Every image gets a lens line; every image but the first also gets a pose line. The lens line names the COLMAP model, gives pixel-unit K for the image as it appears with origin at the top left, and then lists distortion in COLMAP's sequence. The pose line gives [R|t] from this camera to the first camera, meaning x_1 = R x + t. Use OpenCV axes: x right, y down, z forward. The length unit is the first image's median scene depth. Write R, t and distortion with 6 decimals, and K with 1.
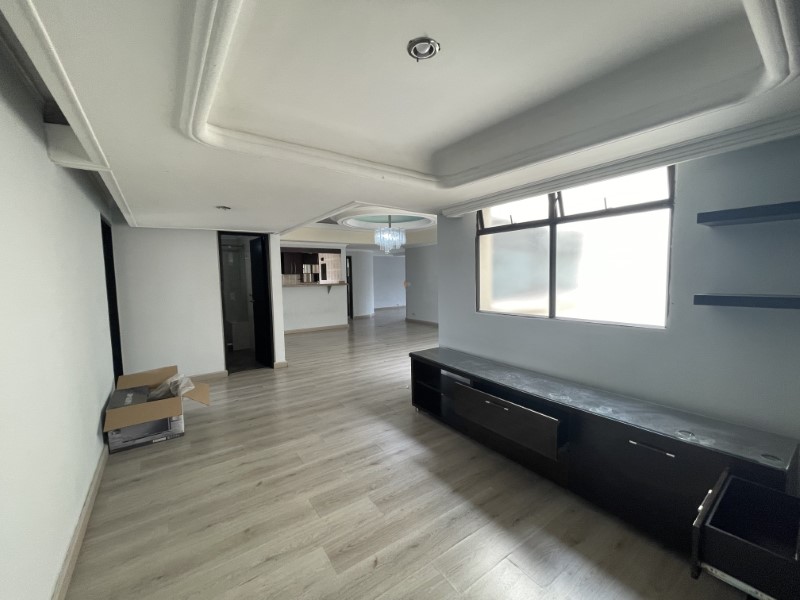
lens RADIAL K [[322.7, 0, 397.5], [0, 322.7, 300.9], [0, 0, 1]] dist [-0.001876, 0.000770]
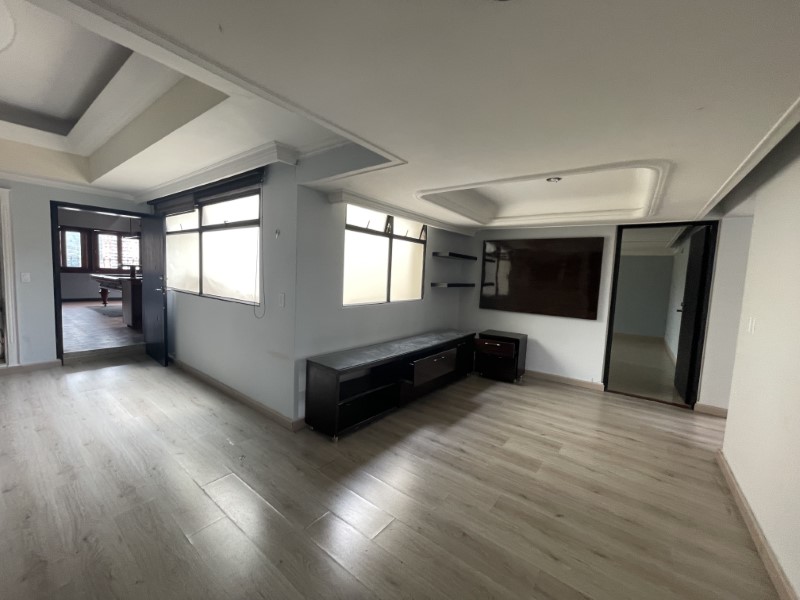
lens RADIAL K [[322.7, 0, 397.5], [0, 322.7, 300.9], [0, 0, 1]] dist [-0.001876, 0.000770]
pose [[-0.298127, -0.076976, 0.951417, -0.984485], [0.033031, 0.995314, 0.090877, -0.089809], [-0.953955, 0.058520, -0.294187, 1.492887]]
